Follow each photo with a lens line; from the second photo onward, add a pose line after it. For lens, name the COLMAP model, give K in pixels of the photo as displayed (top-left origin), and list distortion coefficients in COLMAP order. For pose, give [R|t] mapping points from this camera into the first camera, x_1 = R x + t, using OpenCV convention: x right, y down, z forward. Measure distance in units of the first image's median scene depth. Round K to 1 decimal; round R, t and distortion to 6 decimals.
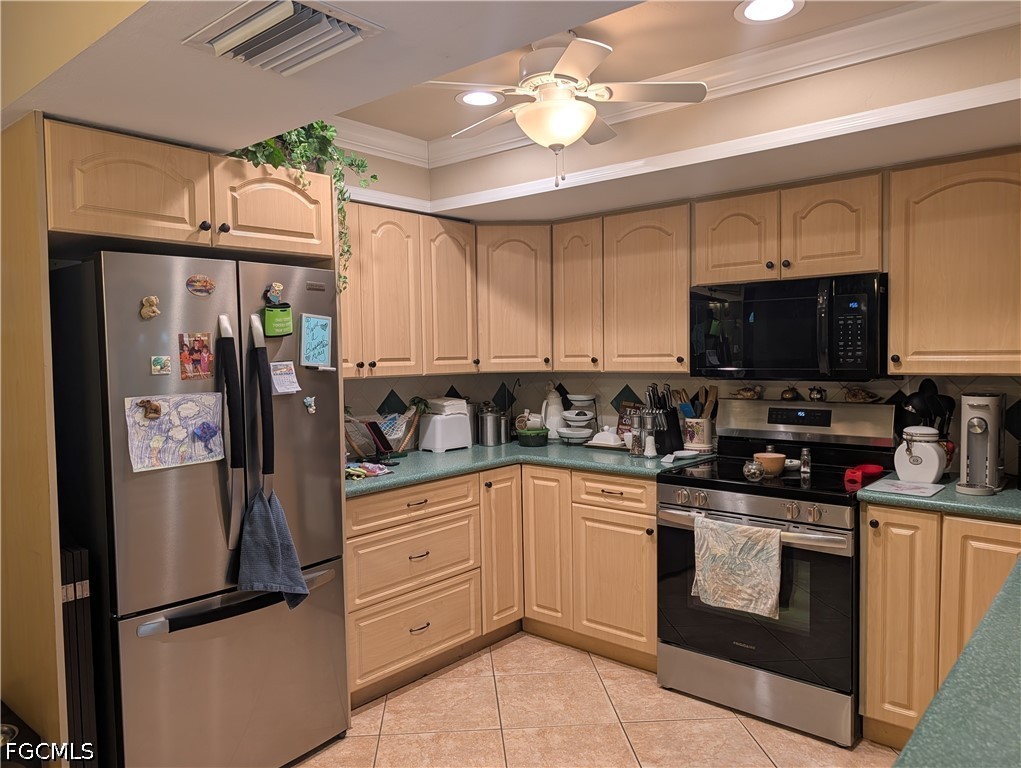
lens RADIAL K [[729.0, 0, 502.0], [0, 729.0, 380.1], [0, 0, 1]] dist [0.035423, -0.055618]
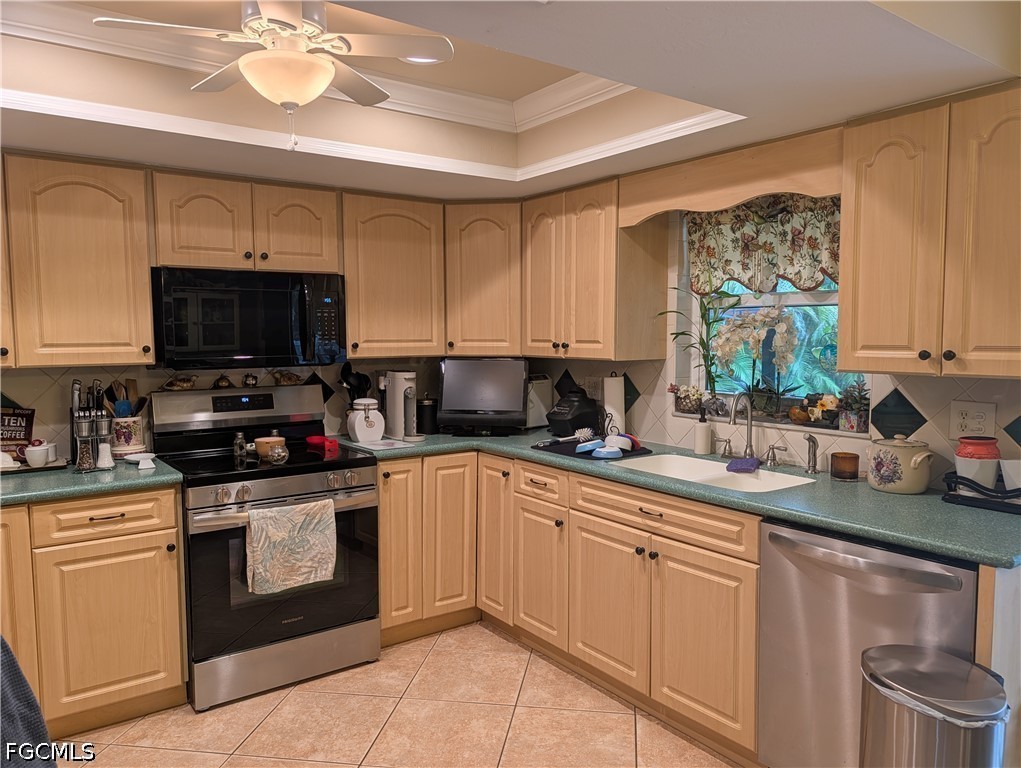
lens RADIAL K [[729.0, 0, 520.3], [0, 729.0, 388.5], [0, 0, 1]] dist [0.035423, -0.055618]
pose [[0.212436, -0.062522, 0.975173, -0.600724], [0.041240, 0.997635, 0.054979, -0.012696], [-0.976304, 0.028537, 0.214512, 0.444911]]
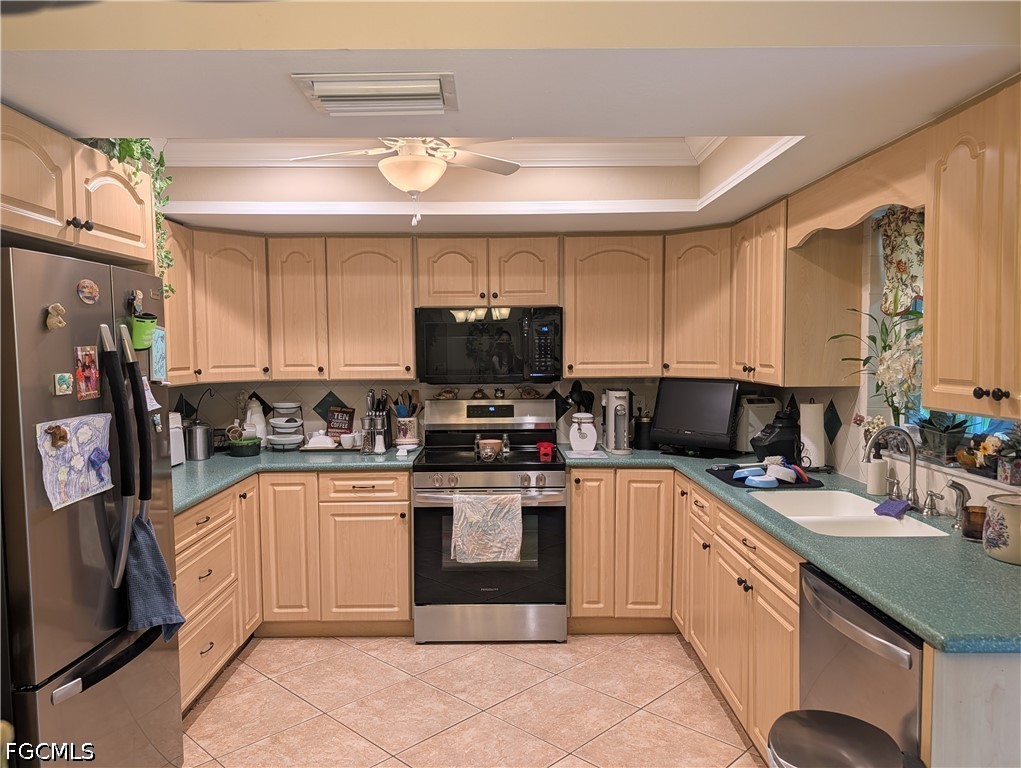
lens RADIAL K [[729.0, 0, 511.3], [0, 729.0, 382.9], [0, 0, 1]] dist [0.035423, -0.055618]
pose [[0.744541, -0.023972, 0.667147, -0.492030], [0.024399, 0.999665, 0.008690, -0.012381], [-0.667131, 0.009808, 0.744876, 0.008297]]
